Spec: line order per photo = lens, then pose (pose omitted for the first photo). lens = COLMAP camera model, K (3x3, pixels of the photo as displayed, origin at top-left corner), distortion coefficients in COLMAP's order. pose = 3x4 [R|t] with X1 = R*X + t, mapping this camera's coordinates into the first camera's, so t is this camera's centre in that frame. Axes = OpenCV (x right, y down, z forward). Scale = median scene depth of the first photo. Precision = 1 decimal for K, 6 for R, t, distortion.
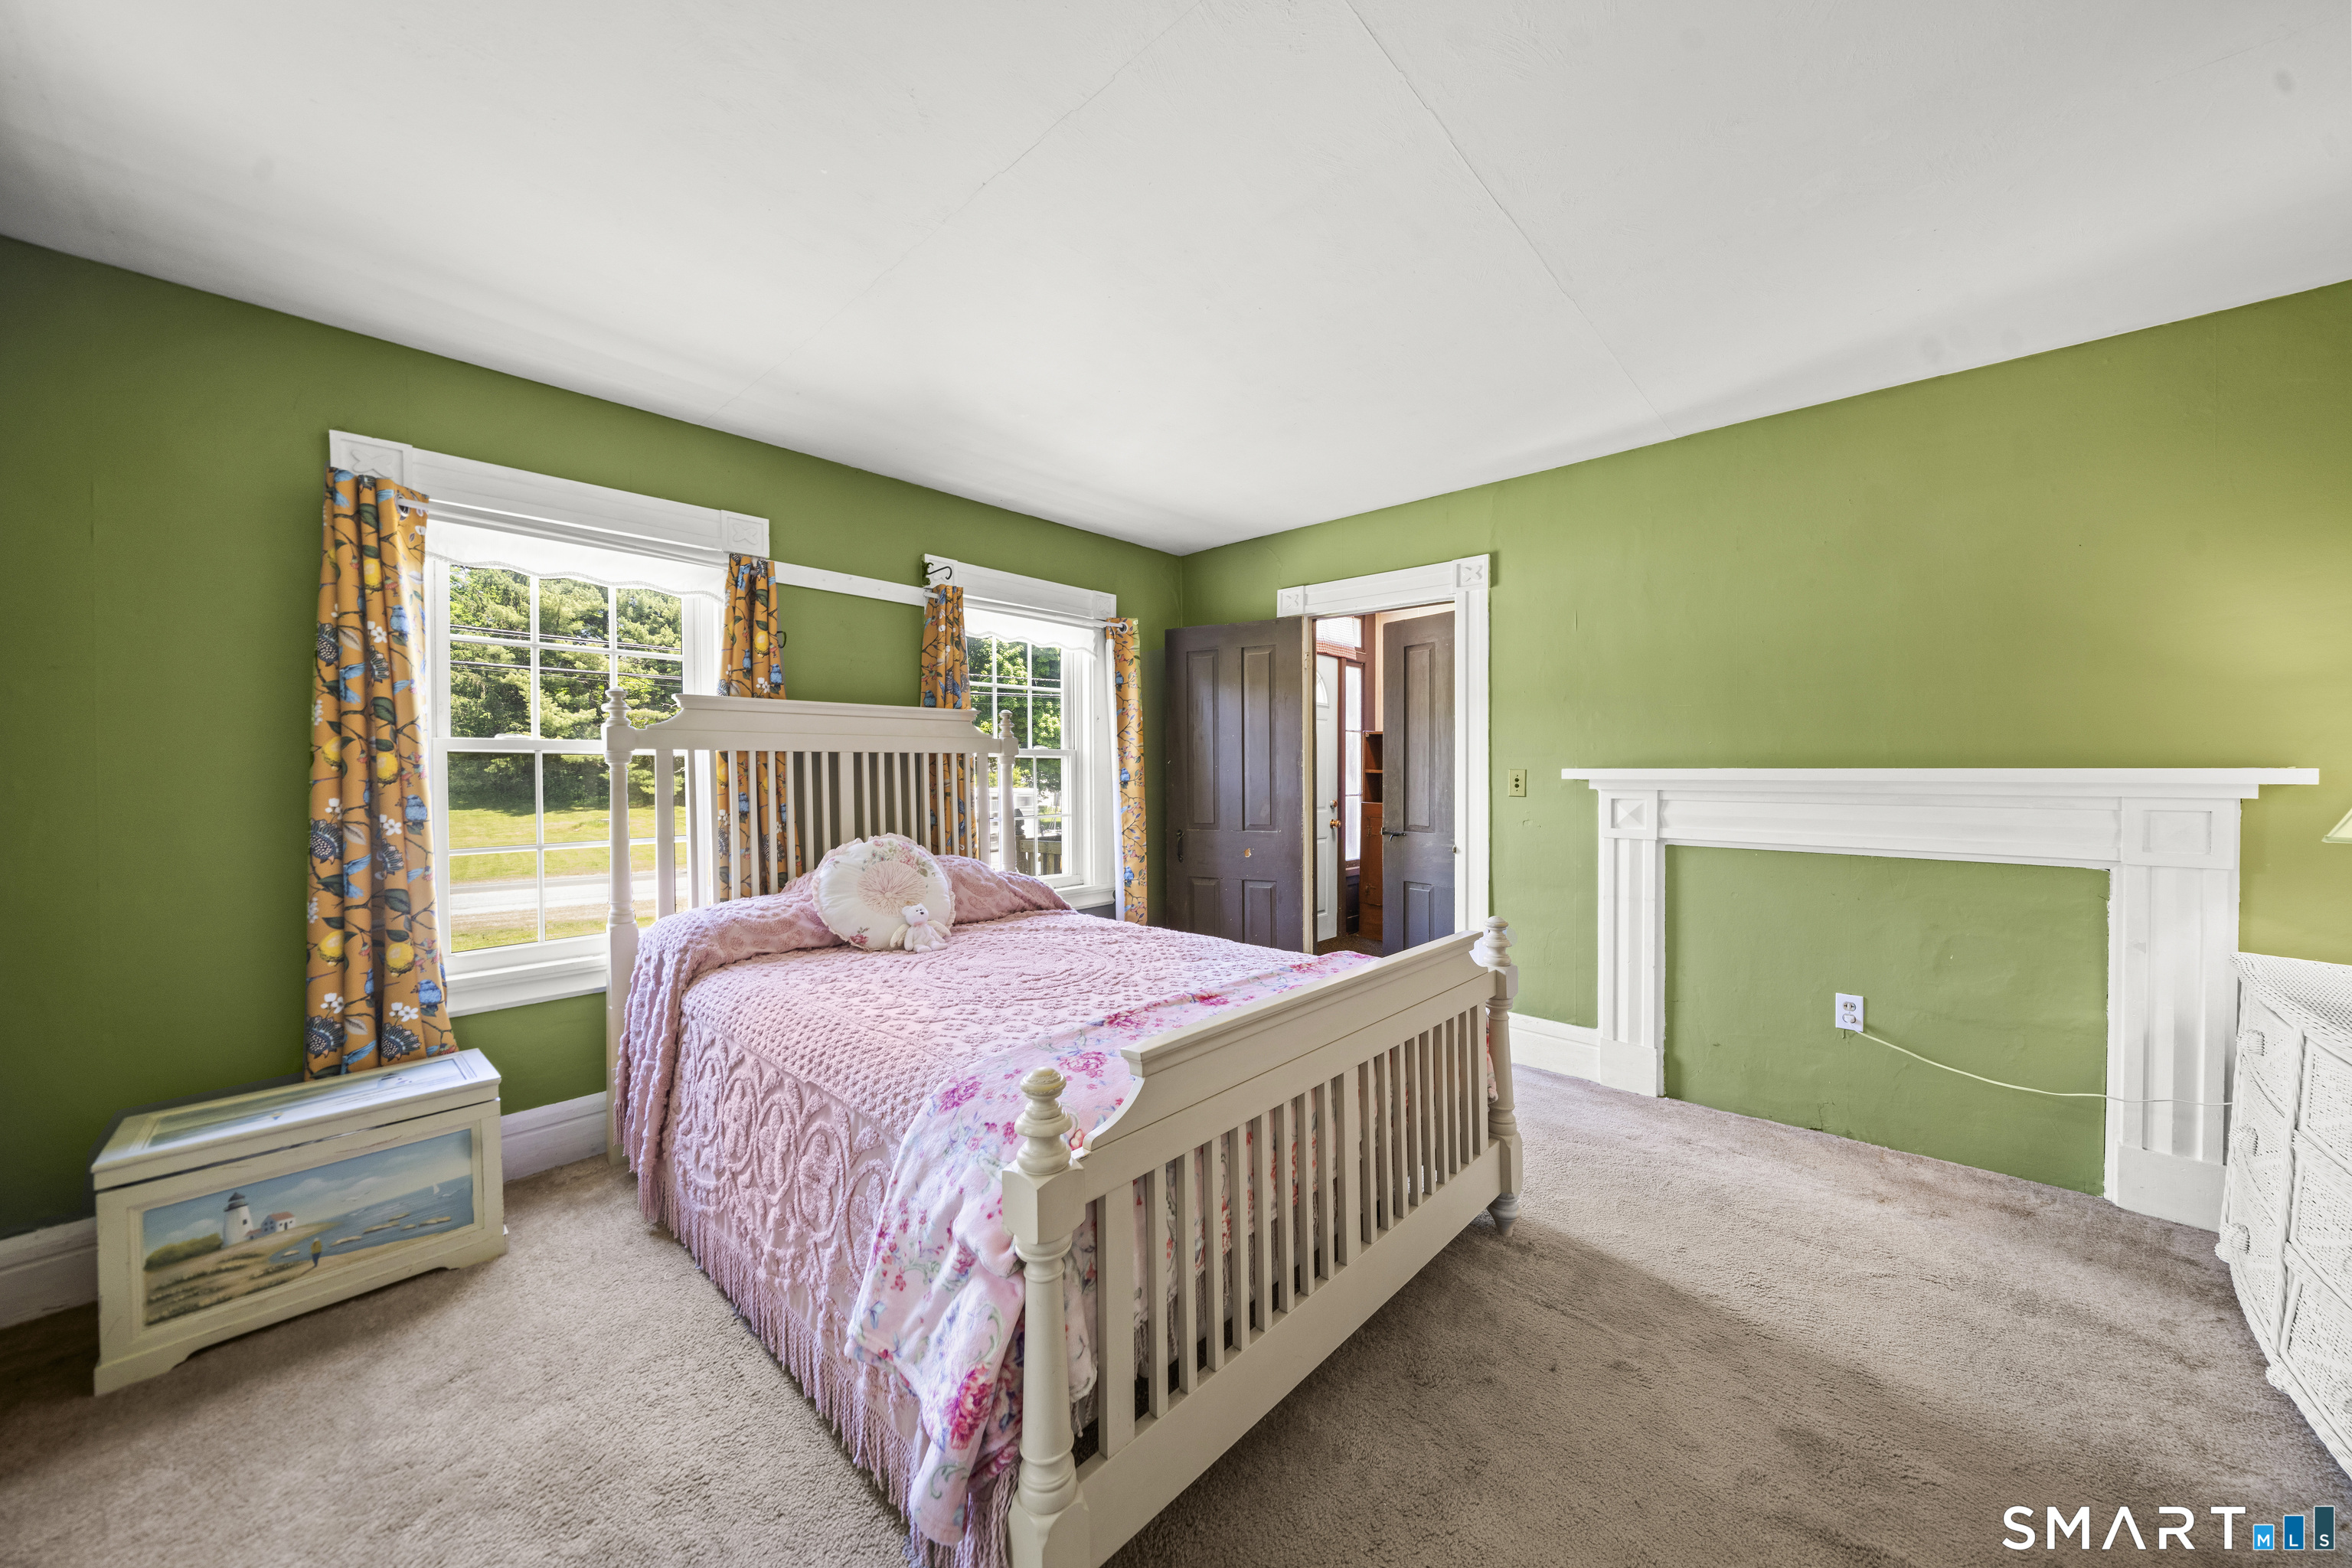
lens RADIAL K [[806.3, 0, 1176.0], [0, 806.3, 784.0], [0, 0, 1]] dist [-0.000402, -0.000116]
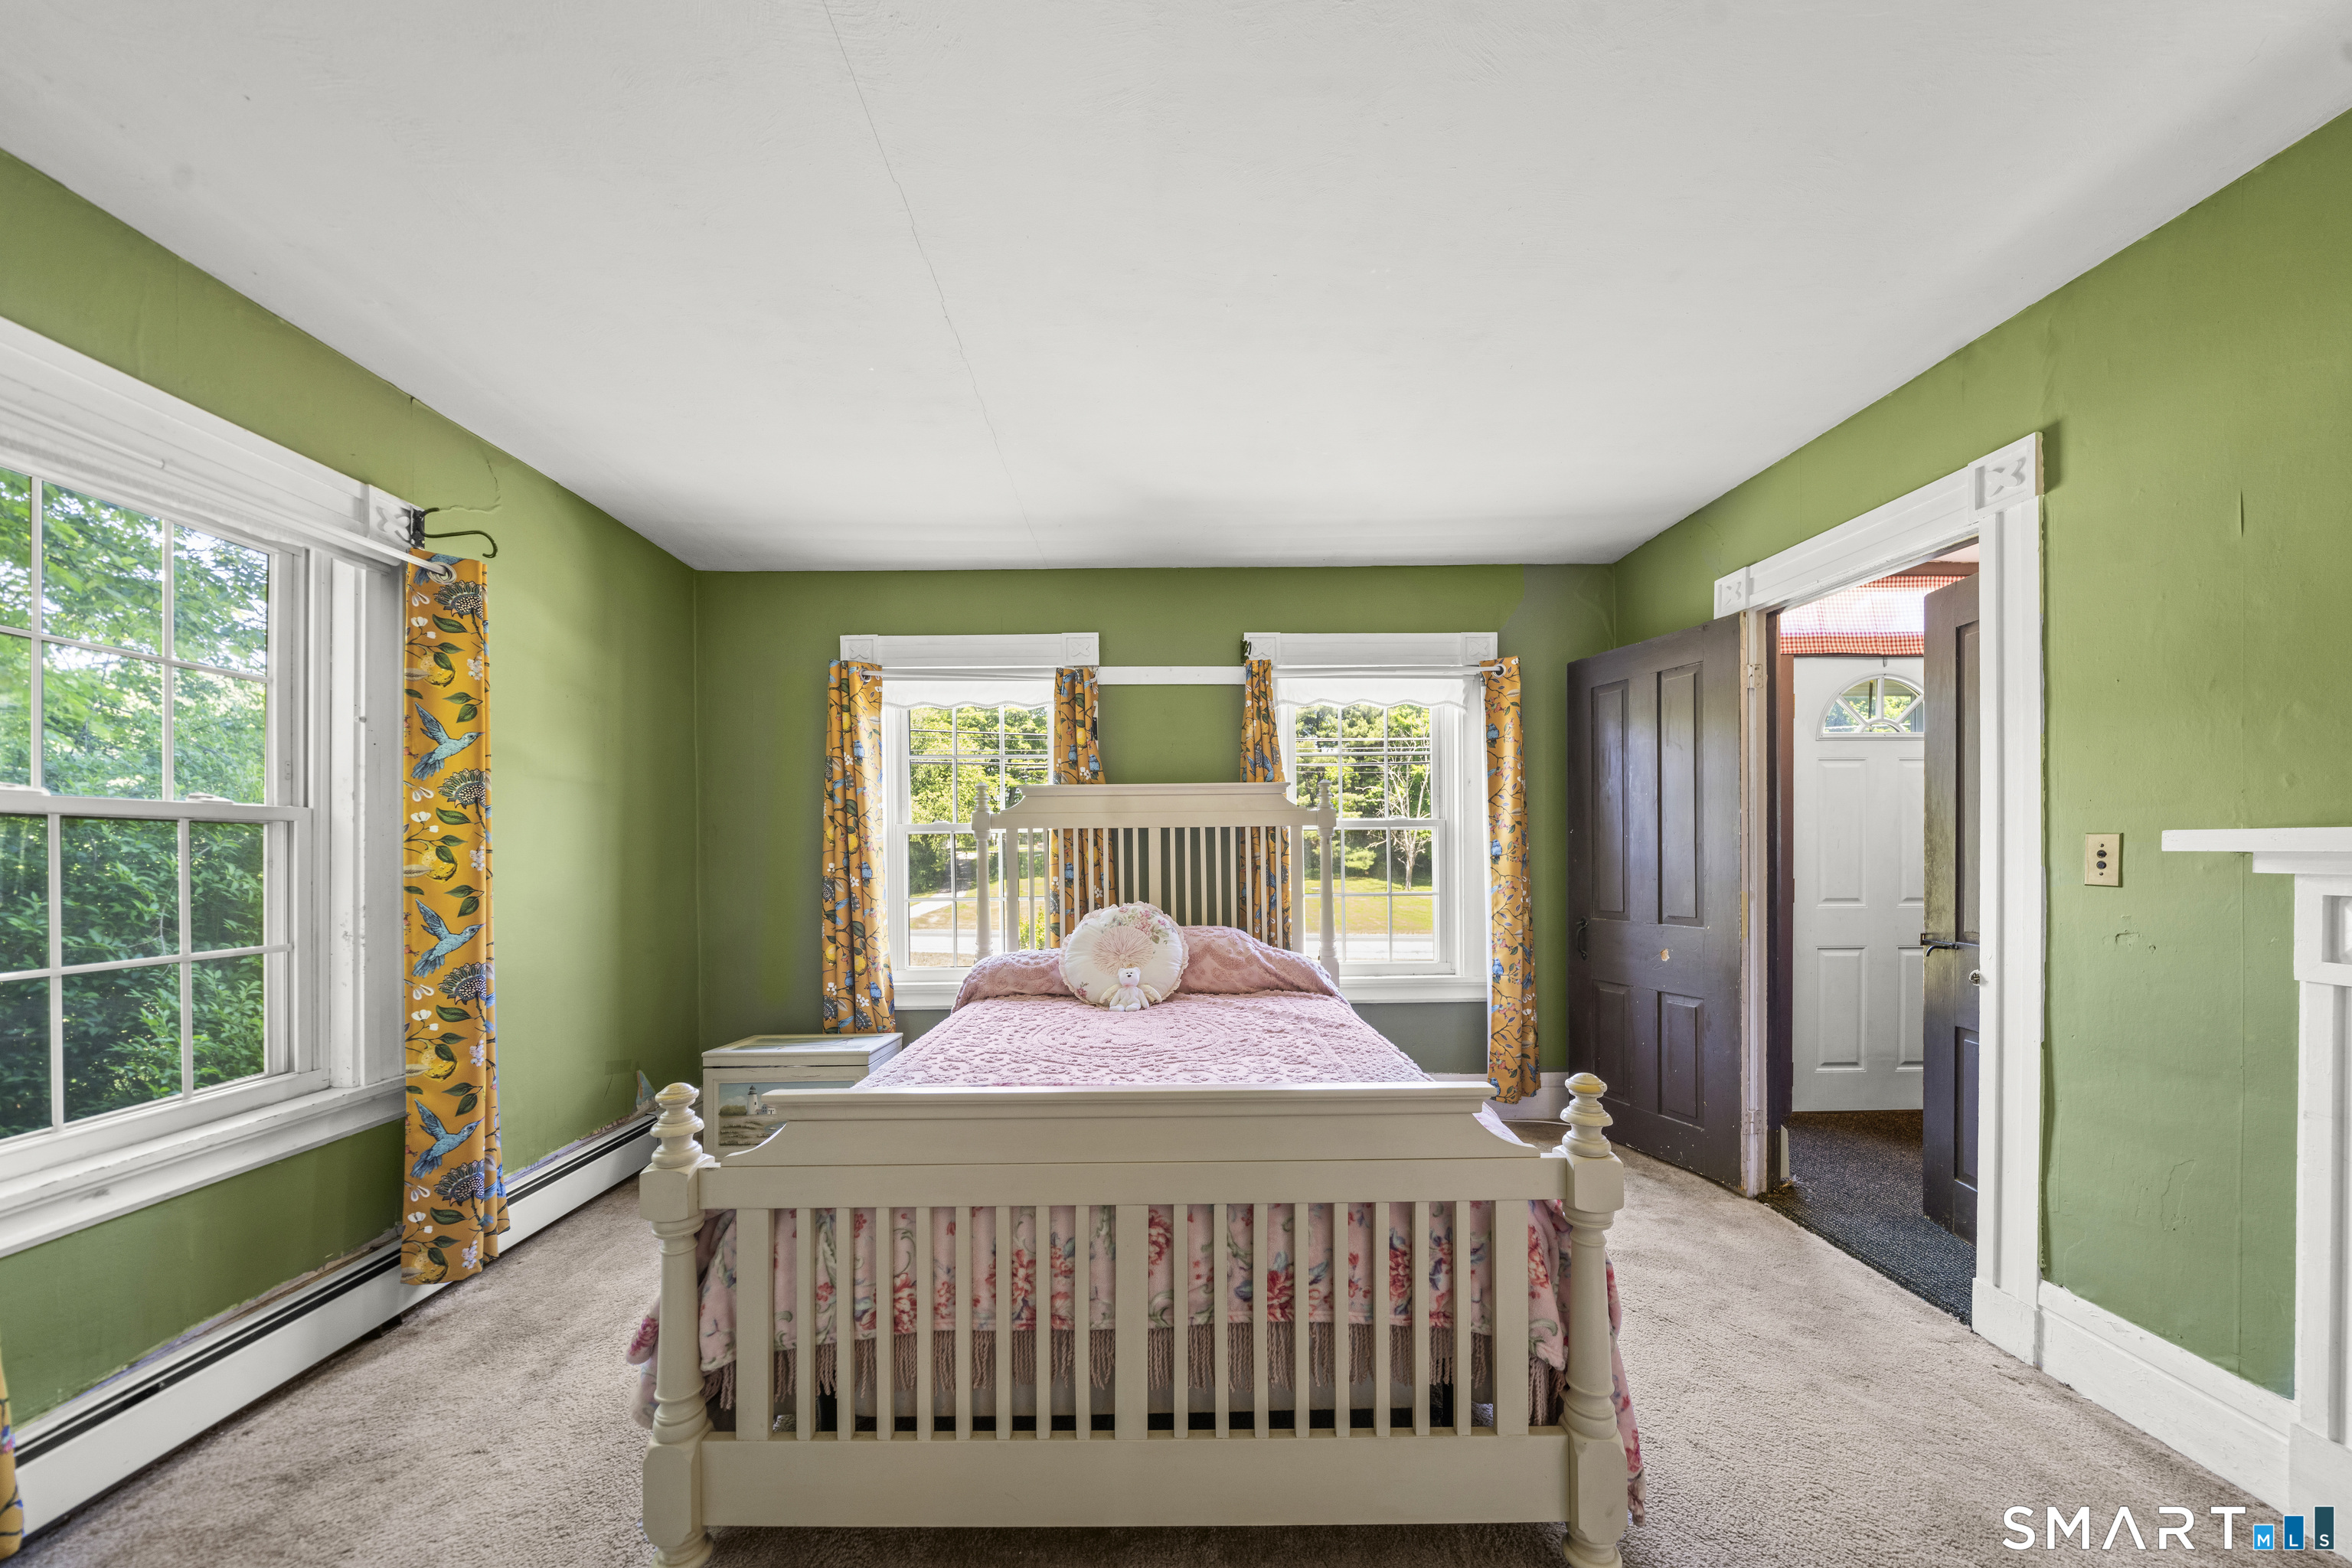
lens RADIAL K [[825.4, 0, 1170.3], [0, 825.4, 863.2], [0, 0, 1]] dist [0.000098, 0.000013]
pose [[0.693967, 0.009361, -0.719946, 0.435036], [-0.006673, 0.999956, 0.006570, 0.001643], [0.719976, 0.000245, 0.693999, 0.231131]]
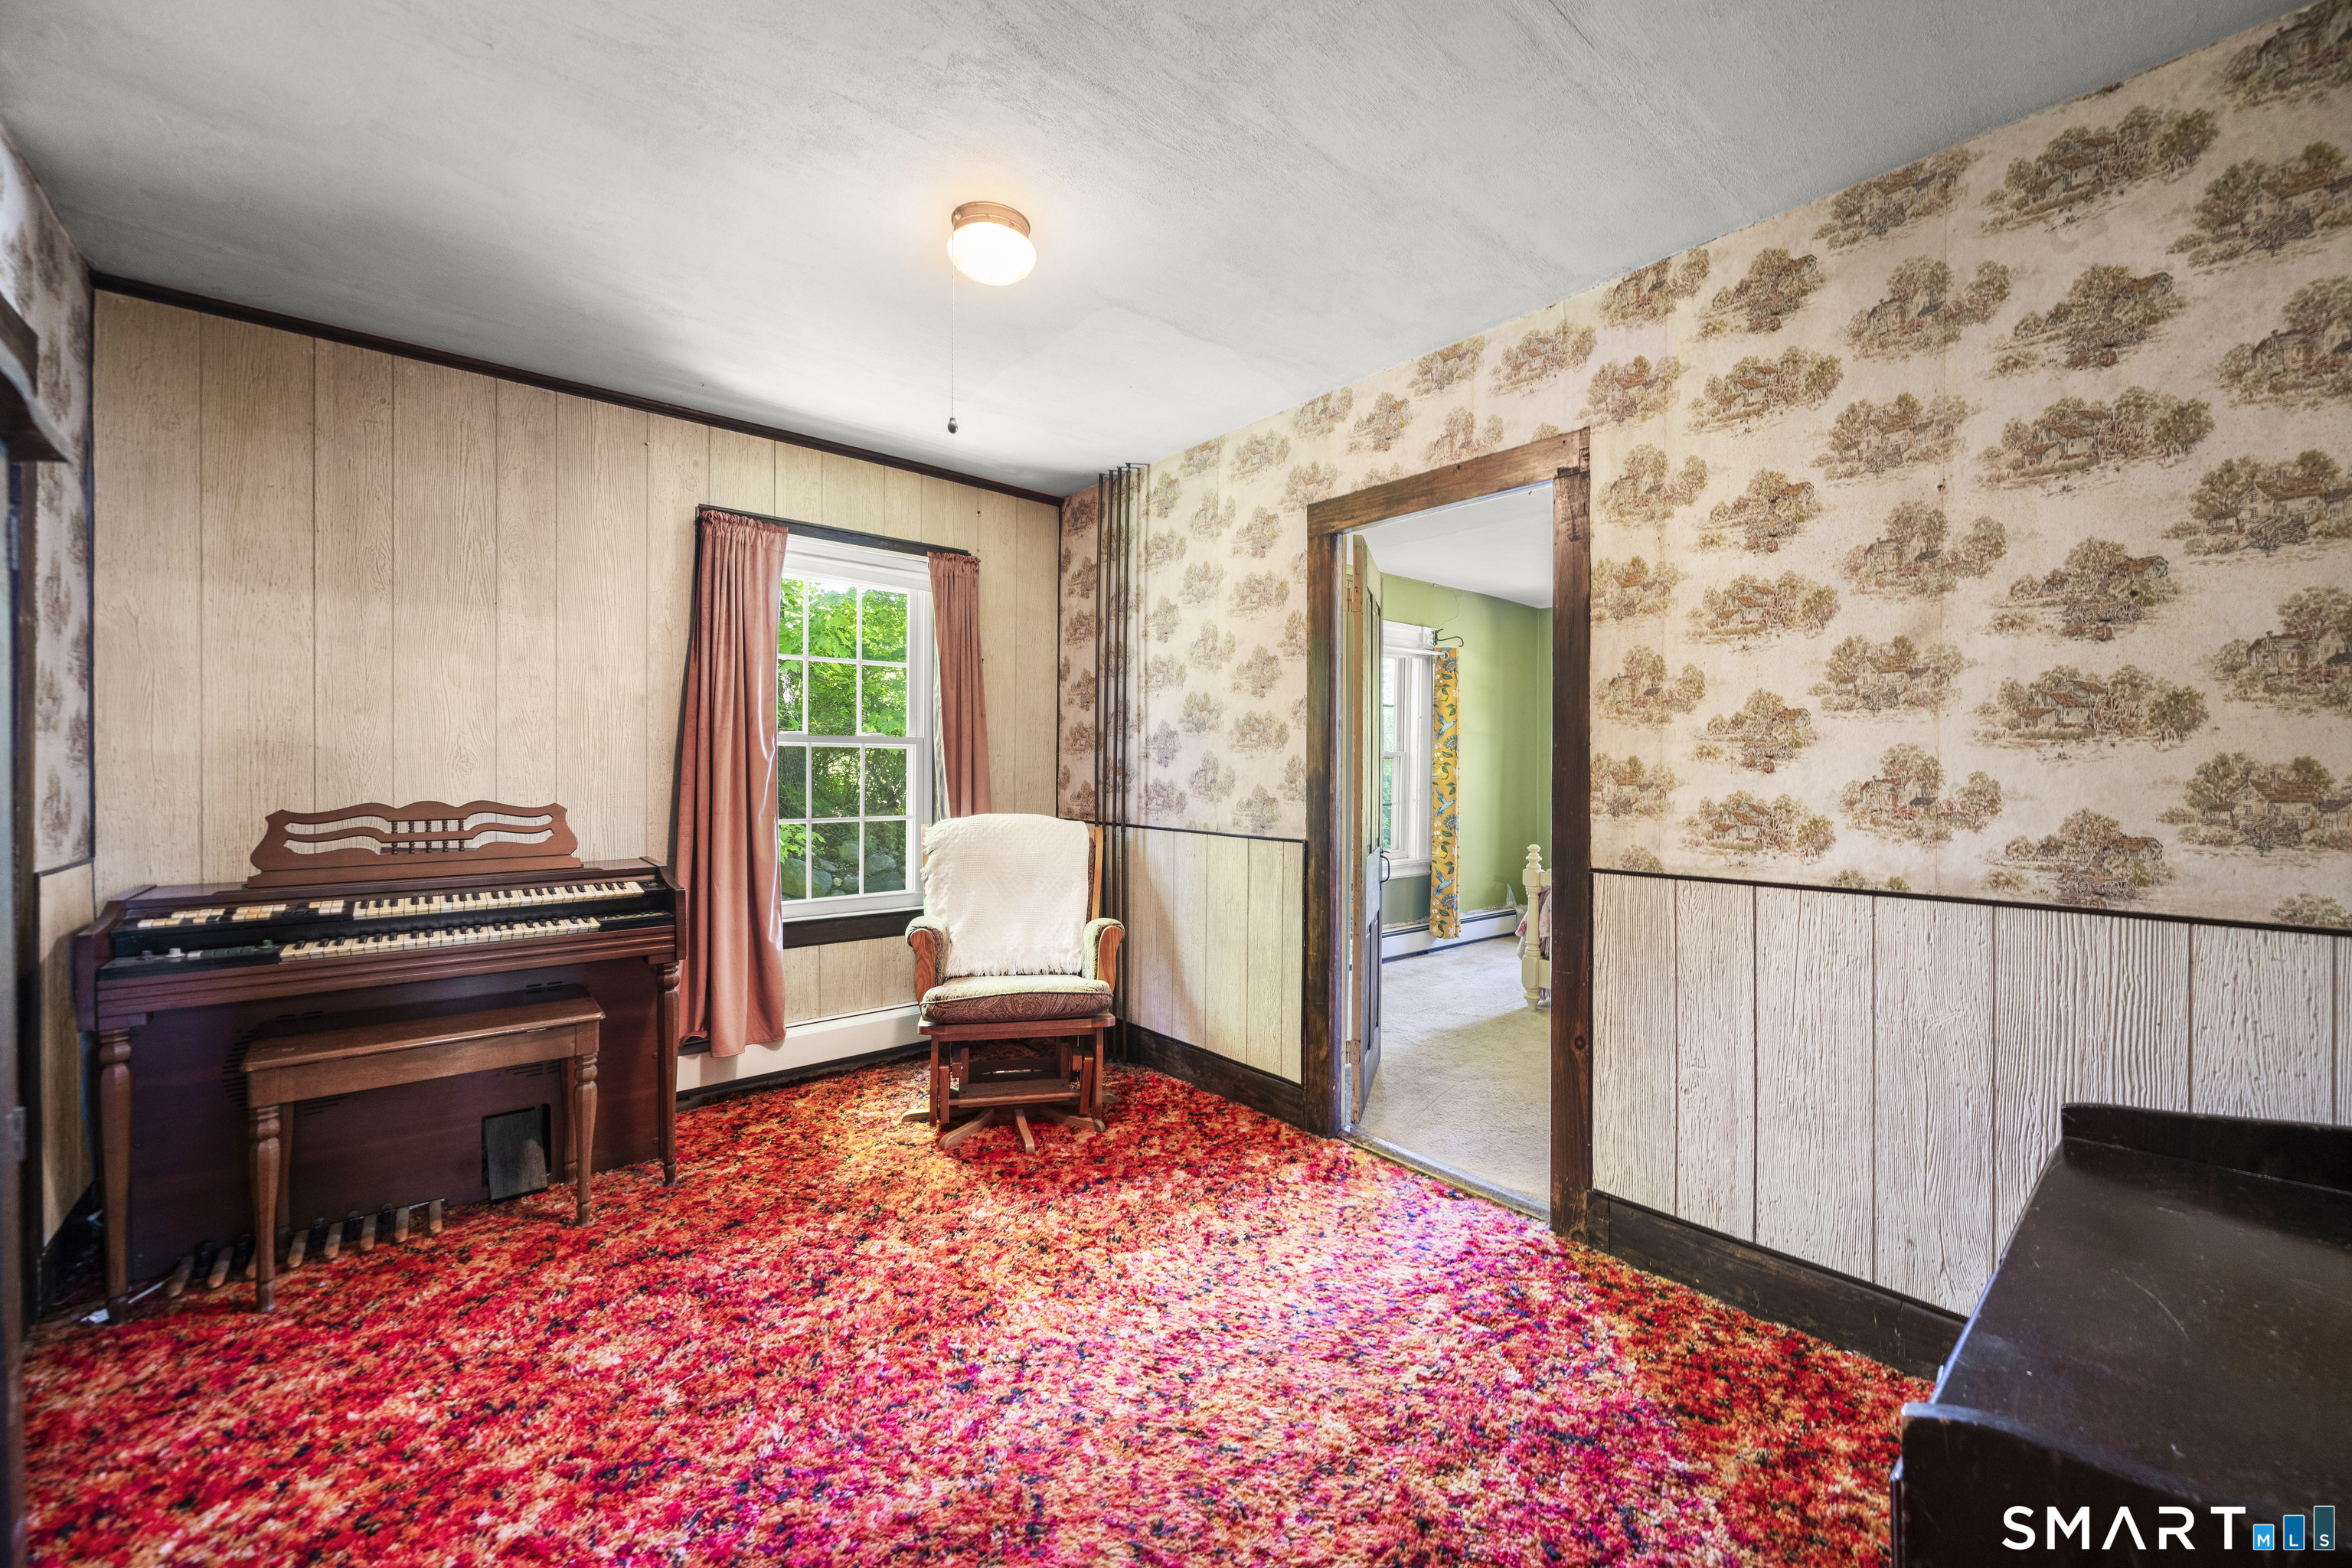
lens RADIAL K [[940.0, 0, 1178.9], [0, 940.0, 760.3], [0, 0, 1]] dist [-0.011658, -0.000307]
pose [[-0.111541, -0.004624, -0.993749, 1.535302], [-0.014752, 0.999887, -0.002996, -0.002113], [0.993650, 0.014325, -0.111596, -0.061332]]
